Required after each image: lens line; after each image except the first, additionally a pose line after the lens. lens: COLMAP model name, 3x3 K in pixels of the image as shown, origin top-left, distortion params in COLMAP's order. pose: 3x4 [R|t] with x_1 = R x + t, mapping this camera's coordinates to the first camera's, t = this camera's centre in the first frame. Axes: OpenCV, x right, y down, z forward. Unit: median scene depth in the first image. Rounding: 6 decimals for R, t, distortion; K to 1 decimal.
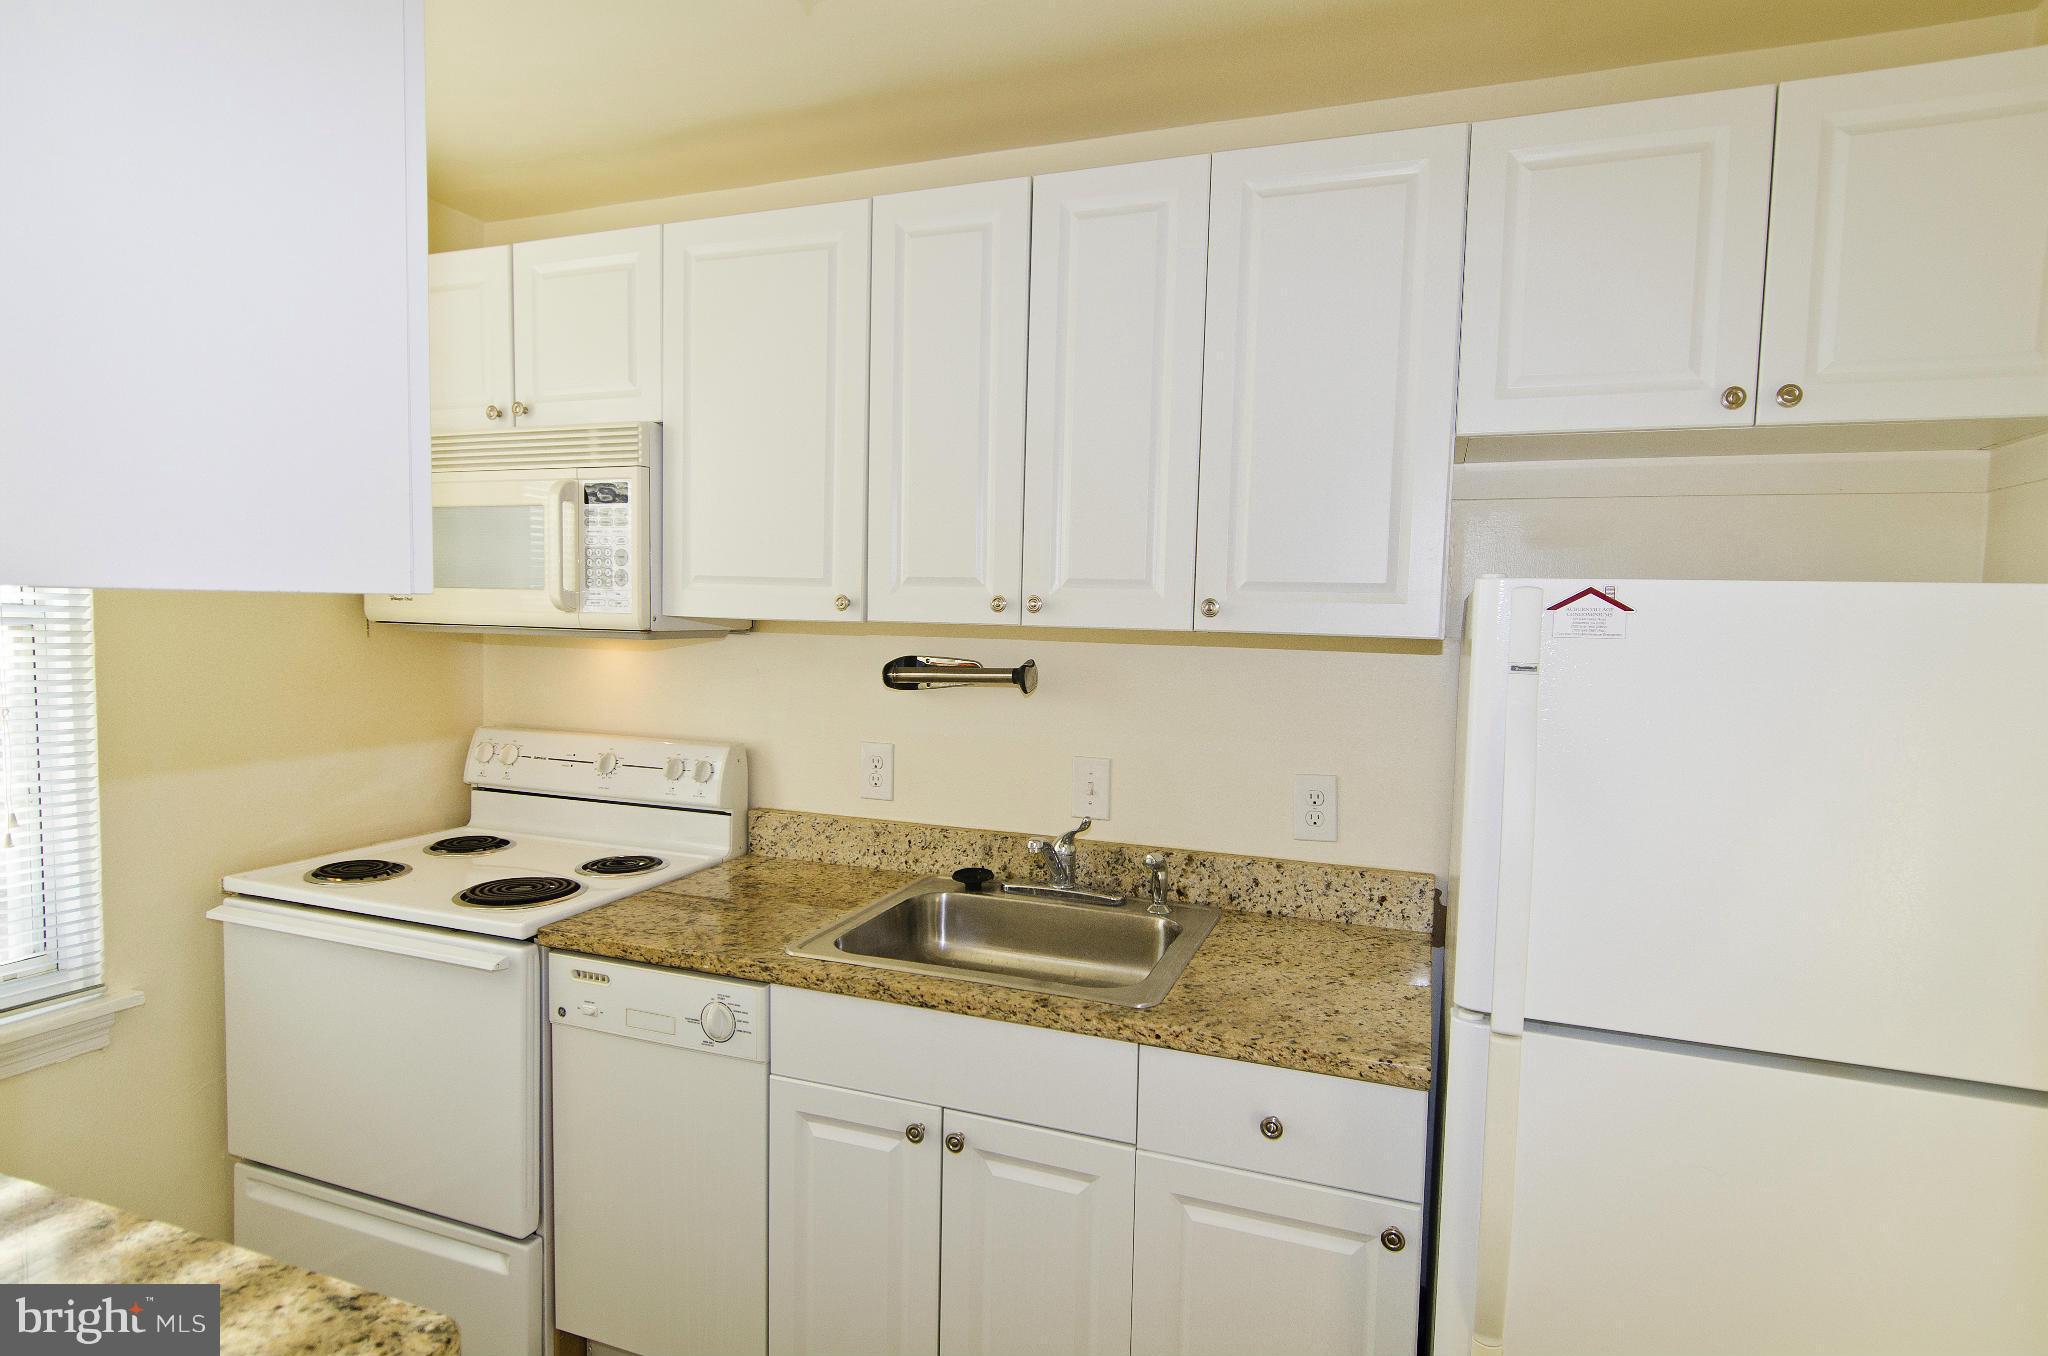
lens RADIAL K [[1076.1, 0, 1024.0], [0, 1076.1, 678.0], [0, 0, 1]] dist [0.000756, 0.000007]
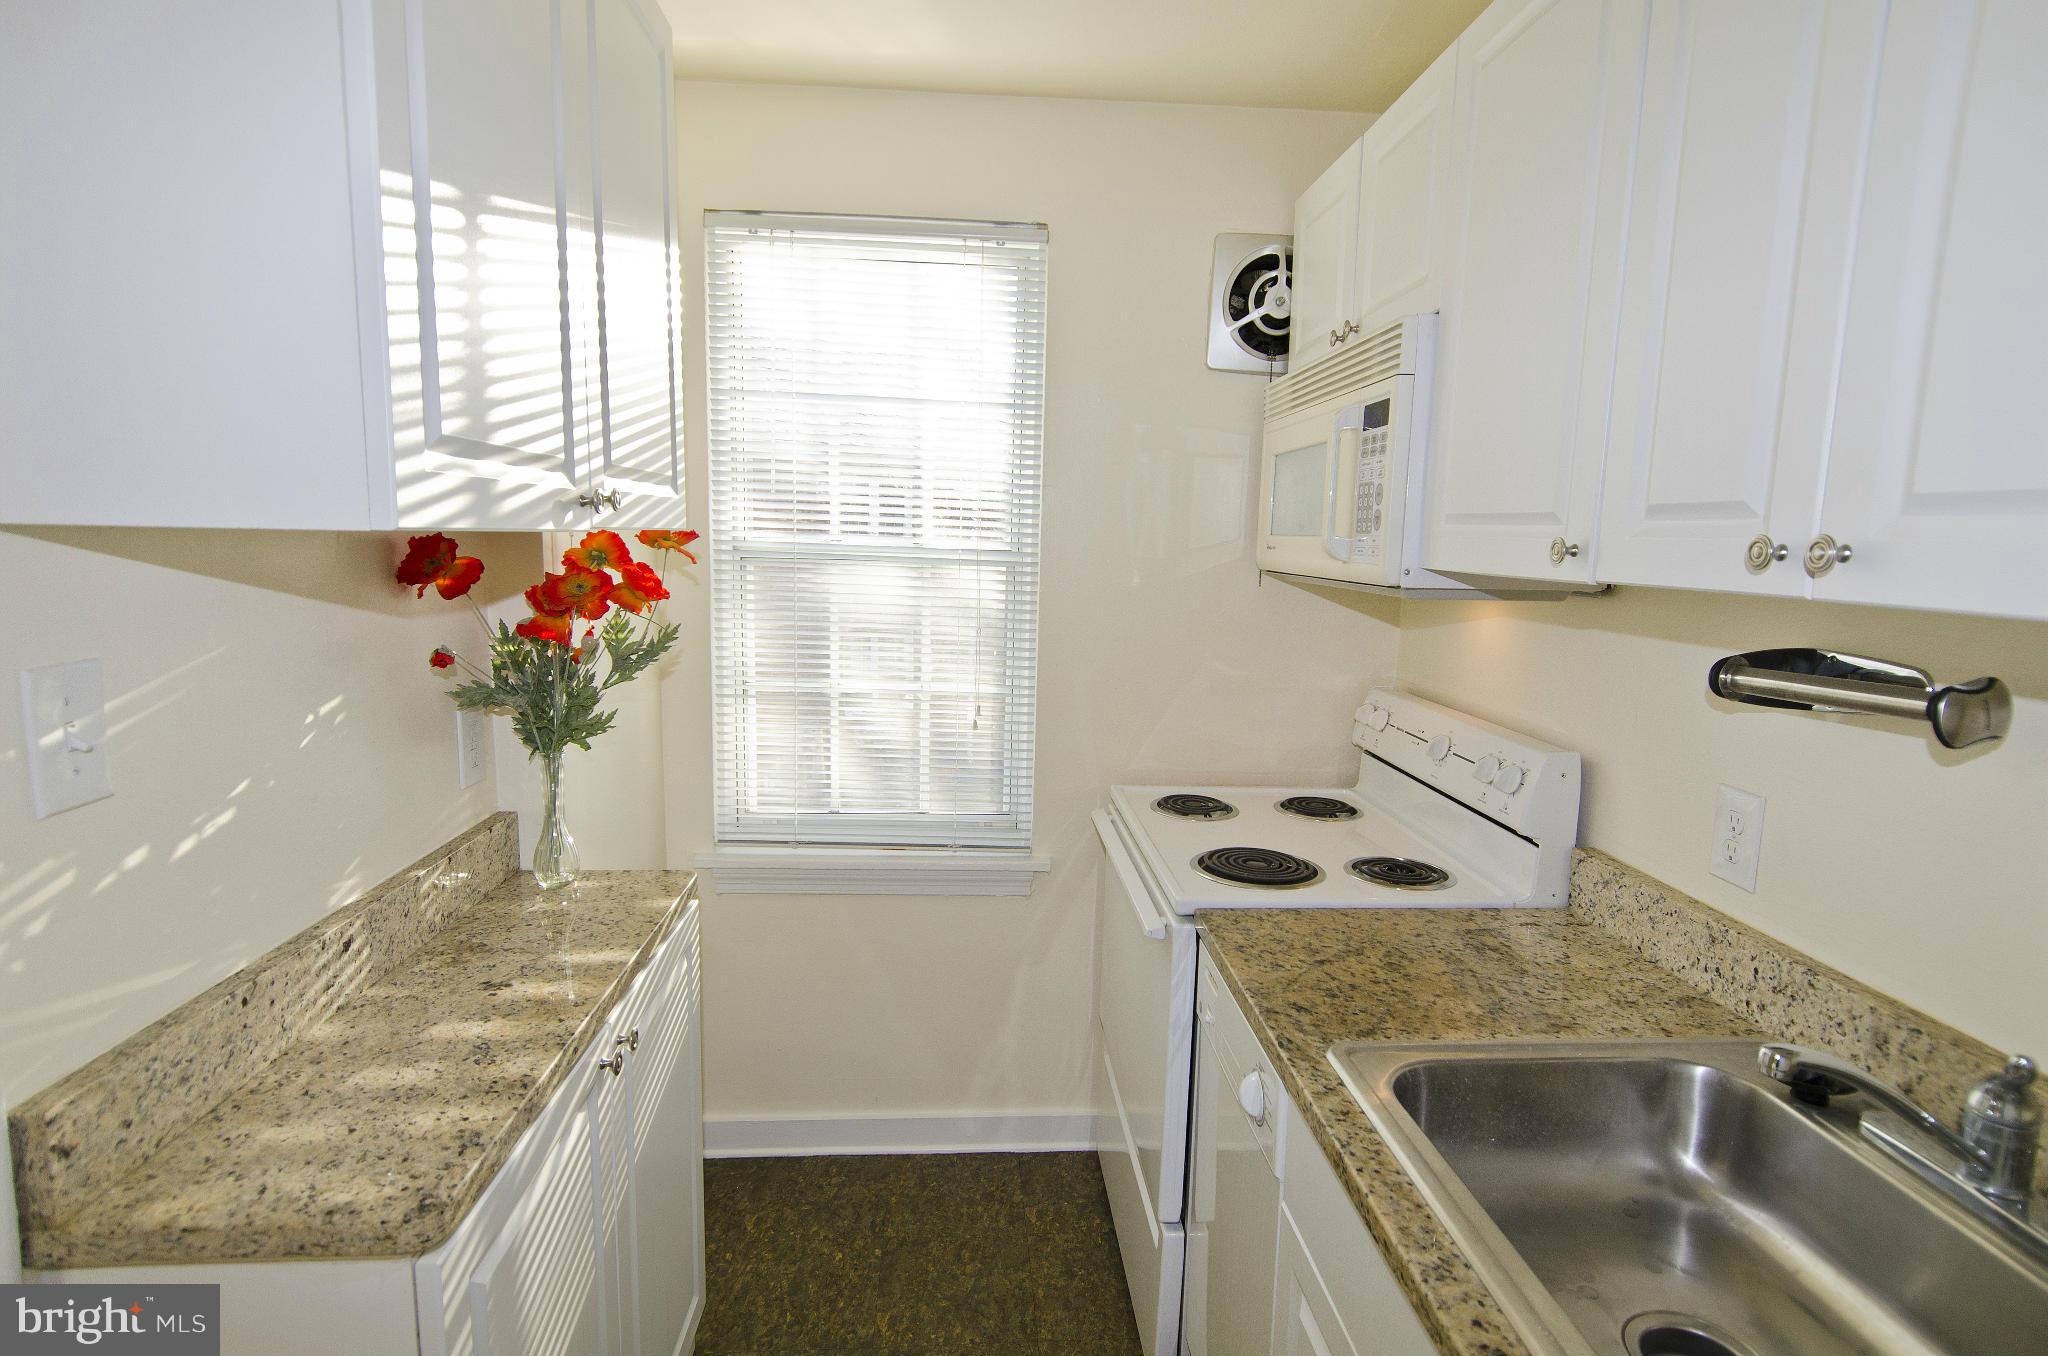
lens RADIAL K [[1057.5, 0, 1024.0], [0, 1057.5, 678.0], [0, 0, 1]] dist [-0.000657, -0.000918]
pose [[0.402441, 0.111270, -0.908658, 0.232782], [-0.070921, 0.993392, 0.090235, -0.026217], [0.912694, 0.028129, 0.407673, 0.412159]]
